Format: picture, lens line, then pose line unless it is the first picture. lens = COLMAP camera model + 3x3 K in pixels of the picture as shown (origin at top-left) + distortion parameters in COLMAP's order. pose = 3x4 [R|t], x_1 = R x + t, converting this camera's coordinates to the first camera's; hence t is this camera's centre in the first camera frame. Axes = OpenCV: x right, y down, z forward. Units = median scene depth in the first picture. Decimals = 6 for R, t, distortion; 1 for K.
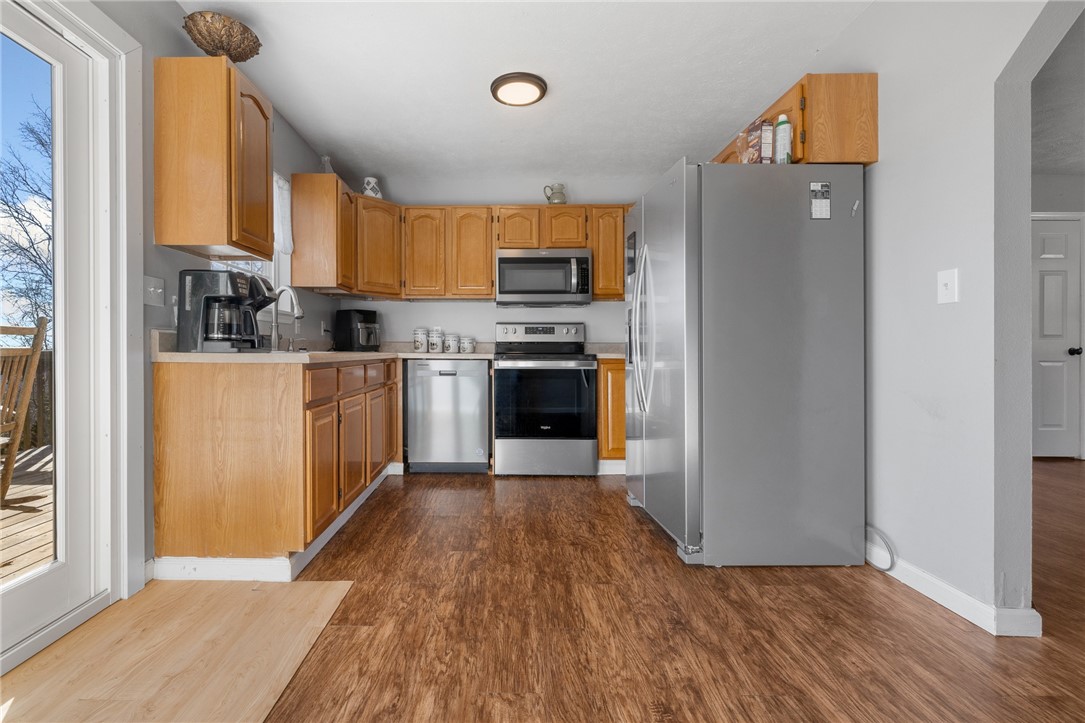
lens RADIAL K [[486.1, 0, 540.9], [0, 486.1, 357.8], [0, 0, 1]] dist [0.003291, 0.000351]
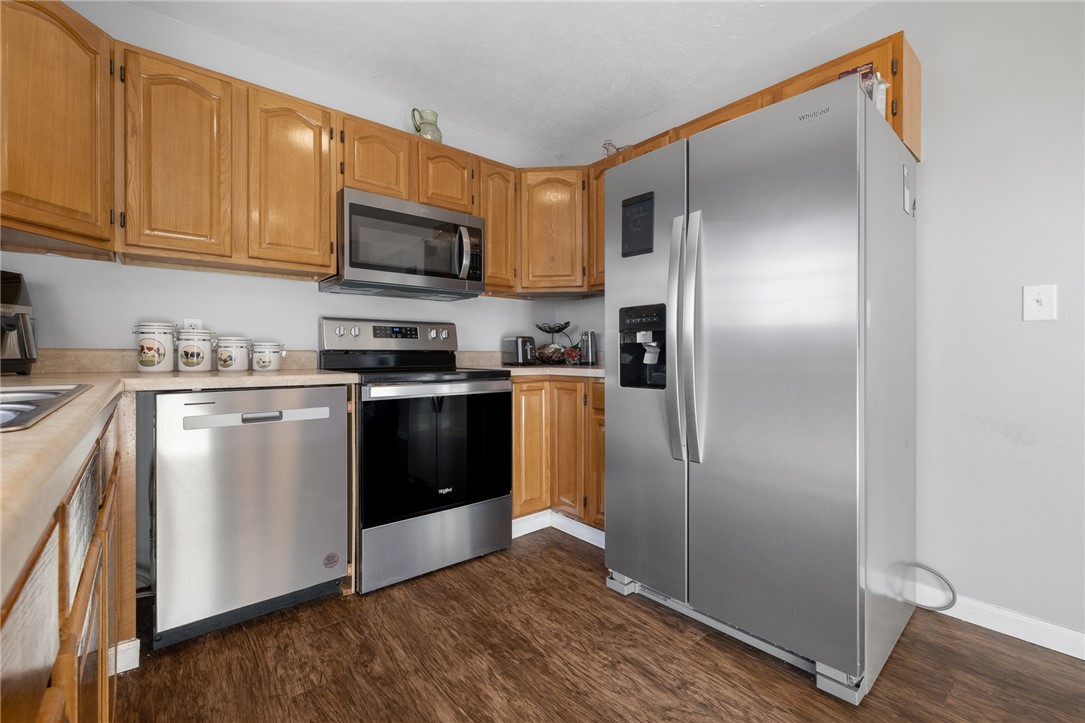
lens RADIAL K [[449.2, 0, 543.1], [0, 449.2, 356.4], [0, 0, 1]] dist [0.000741, -0.000289]
pose [[0.796527, -0.005152, 0.604581, -0.219773], [0.007298, 0.999973, -0.001094, -0.023952], [-0.604559, 0.005284, 0.796543, 0.436395]]
